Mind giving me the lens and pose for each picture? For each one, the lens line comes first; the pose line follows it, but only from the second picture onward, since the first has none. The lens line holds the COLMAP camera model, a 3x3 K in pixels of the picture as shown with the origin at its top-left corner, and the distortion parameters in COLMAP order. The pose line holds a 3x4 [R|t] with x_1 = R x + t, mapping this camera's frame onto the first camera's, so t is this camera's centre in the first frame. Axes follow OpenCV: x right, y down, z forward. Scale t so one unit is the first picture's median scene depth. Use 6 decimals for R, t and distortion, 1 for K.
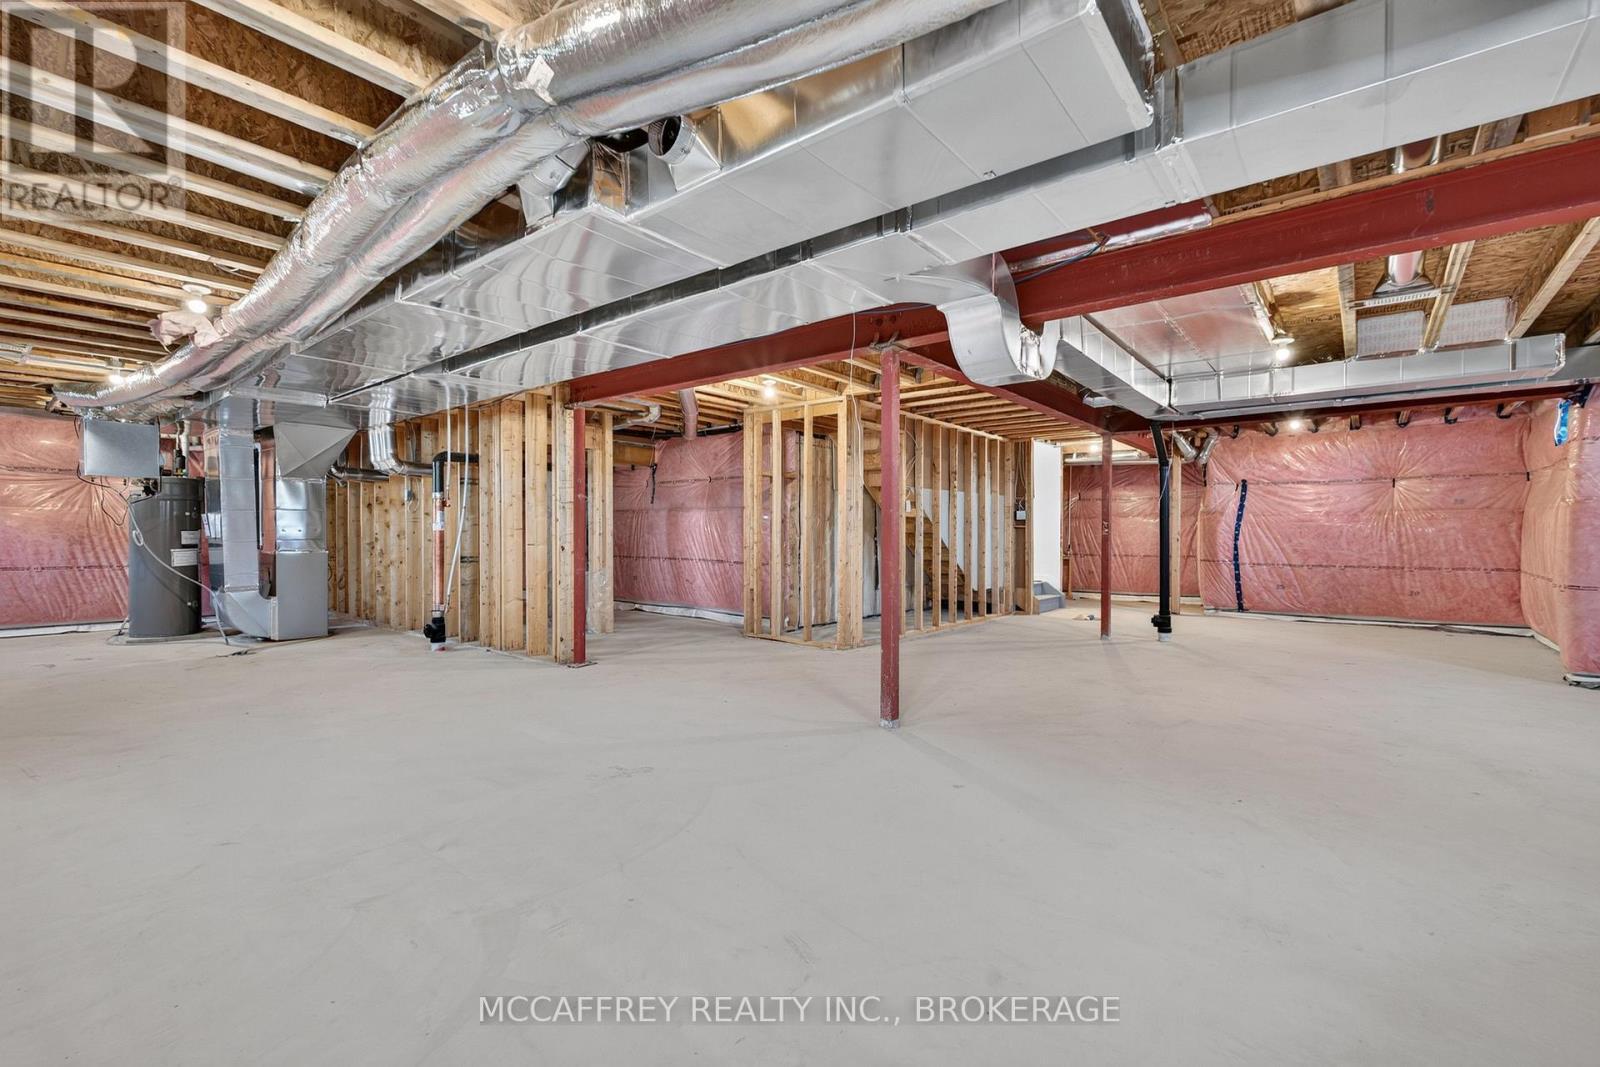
lens RADIAL K [[689.1, 0, 800.0], [0, 689.1, 533.5], [0, 0, 1]] dist [-0.014336, 0.000400]
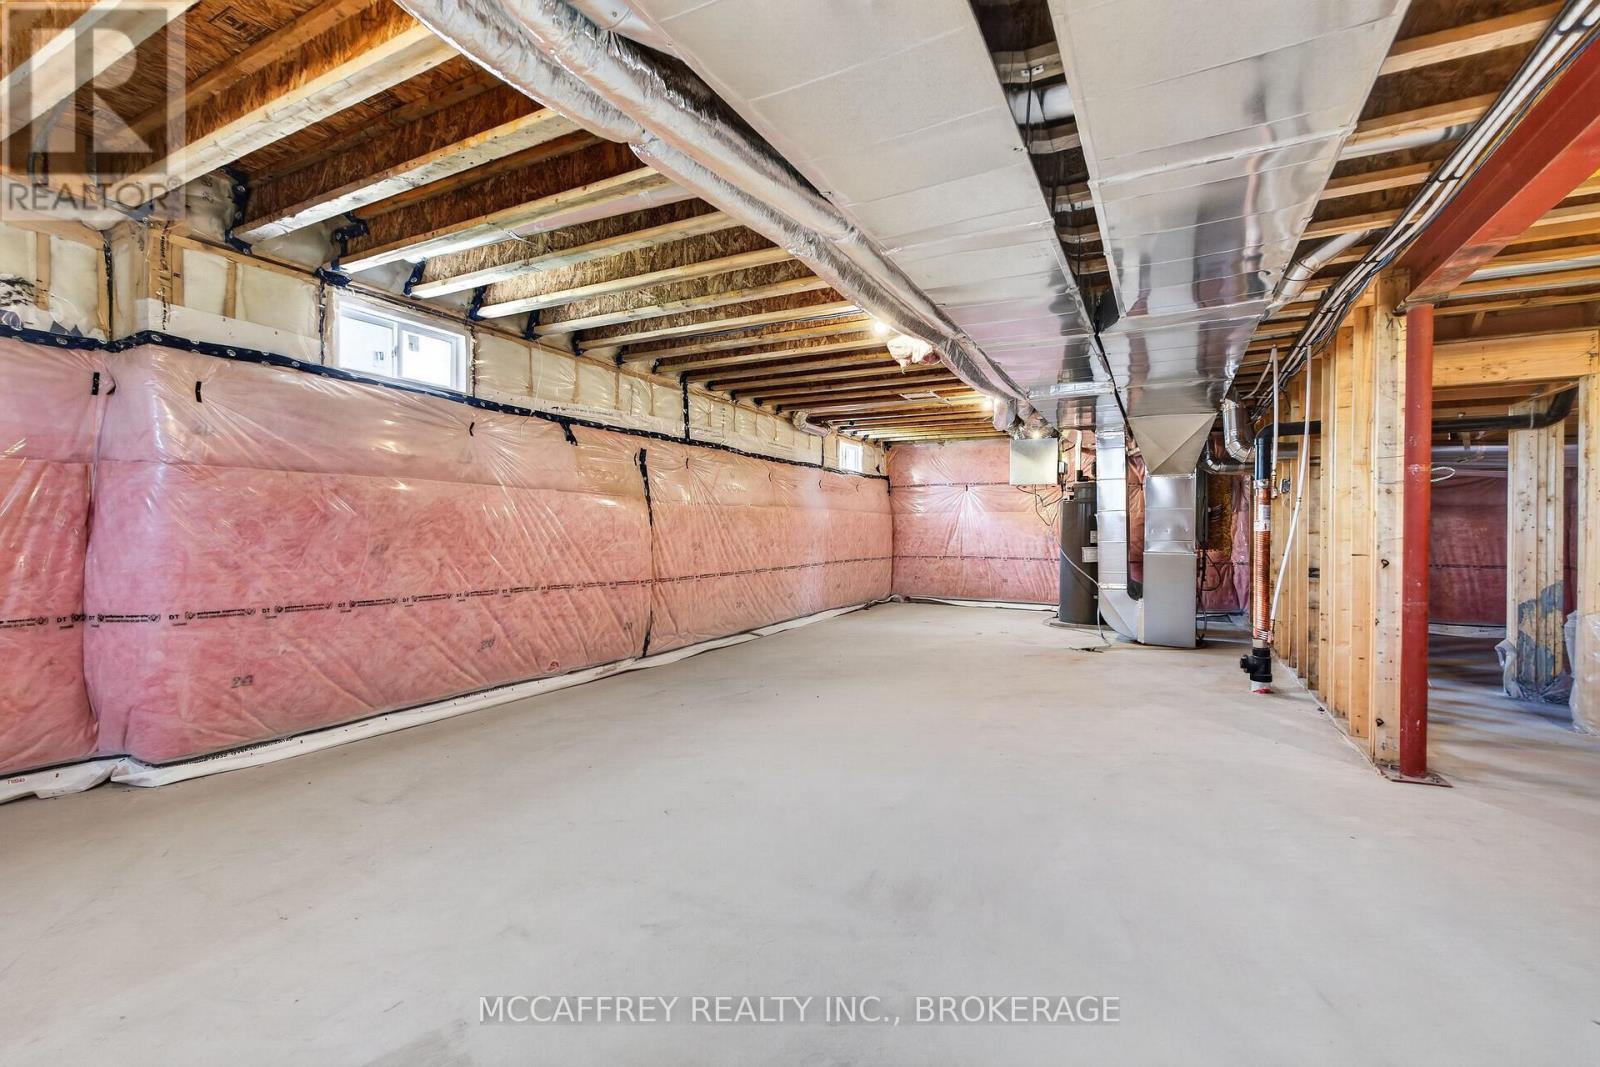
lens RADIAL K [[689.1, 0, 800.0], [0, 689.1, 533.5], [0, 0, 1]] dist [-0.014336, 0.000400]
pose [[0.166434, 0.006283, -0.986033, 0.117355], [-0.003498, 0.999977, 0.005781, -0.004109], [0.986046, 0.002487, 0.166452, 0.387894]]
